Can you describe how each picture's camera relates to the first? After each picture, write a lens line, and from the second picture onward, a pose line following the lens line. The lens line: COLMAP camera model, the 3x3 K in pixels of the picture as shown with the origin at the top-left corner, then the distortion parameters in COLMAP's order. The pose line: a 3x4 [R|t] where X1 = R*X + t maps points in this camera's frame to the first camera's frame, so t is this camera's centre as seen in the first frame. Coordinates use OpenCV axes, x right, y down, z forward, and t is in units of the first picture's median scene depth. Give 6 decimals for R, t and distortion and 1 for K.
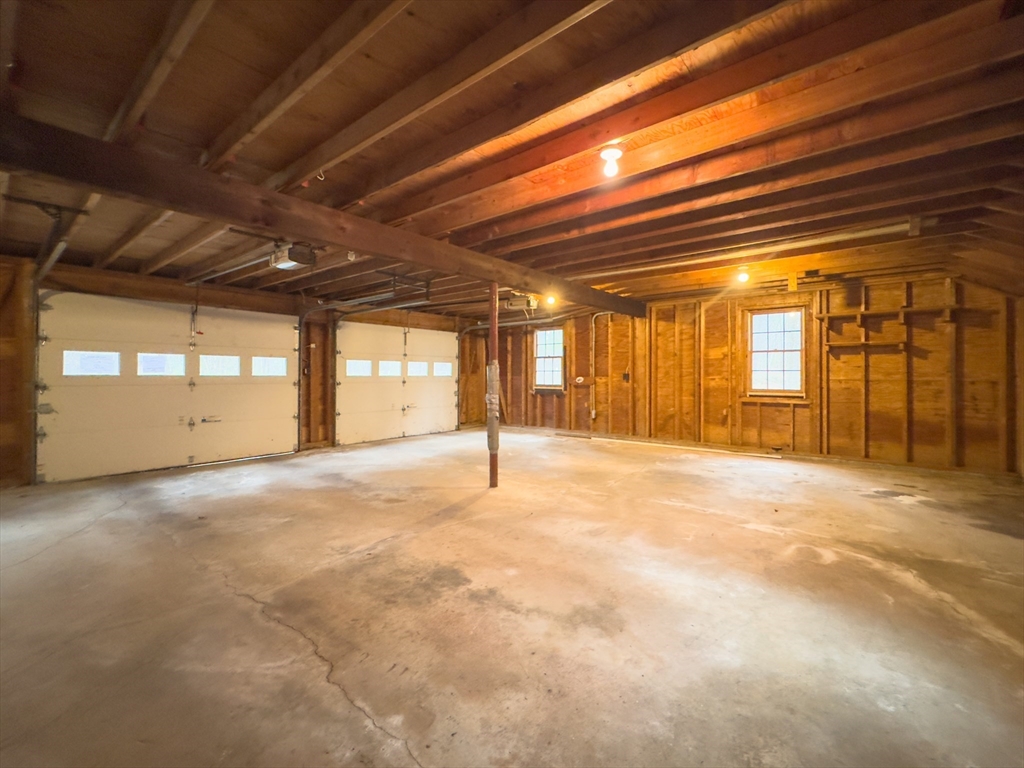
lens RADIAL K [[425.9, 0, 514.5], [0, 425.9, 376.0], [0, 0, 1]] dist [-0.003111, -0.000728]
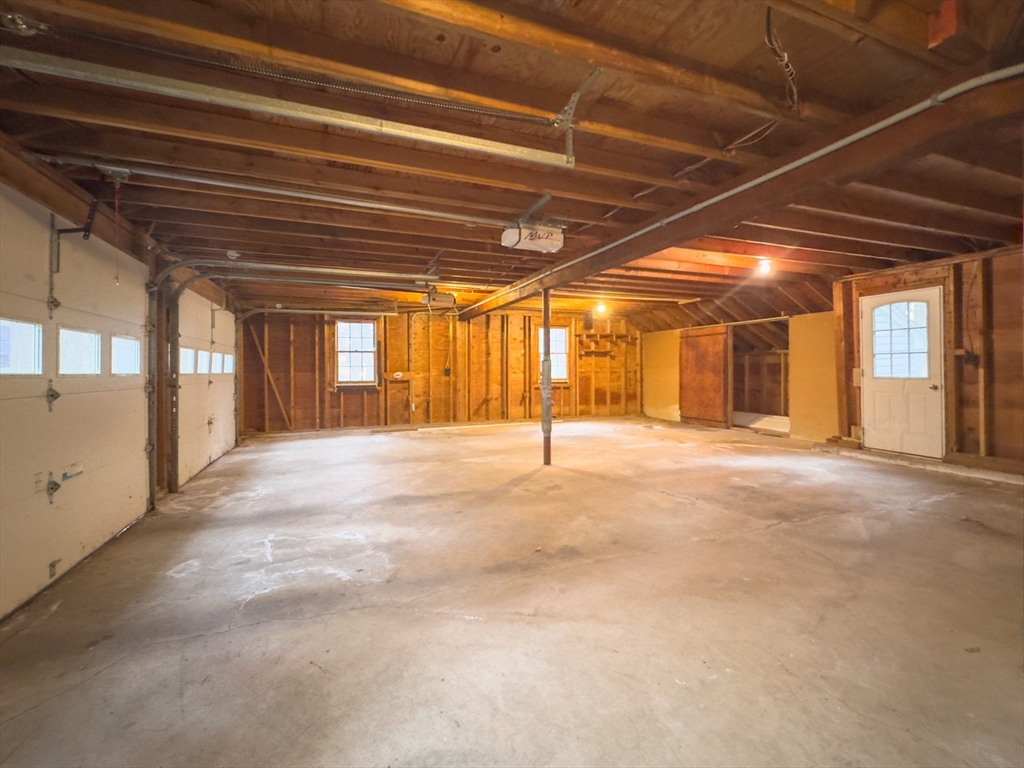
lens RADIAL K [[425.9, 0, 497.4], [0, 425.9, 366.9], [0, 0, 1]] dist [-0.003111, -0.000728]
pose [[0.534128, 0.000341, 0.845403, -0.830973], [0.010221, 0.999924, -0.006861, -0.001307], [-0.845342, 0.012306, 0.534084, 0.364990]]
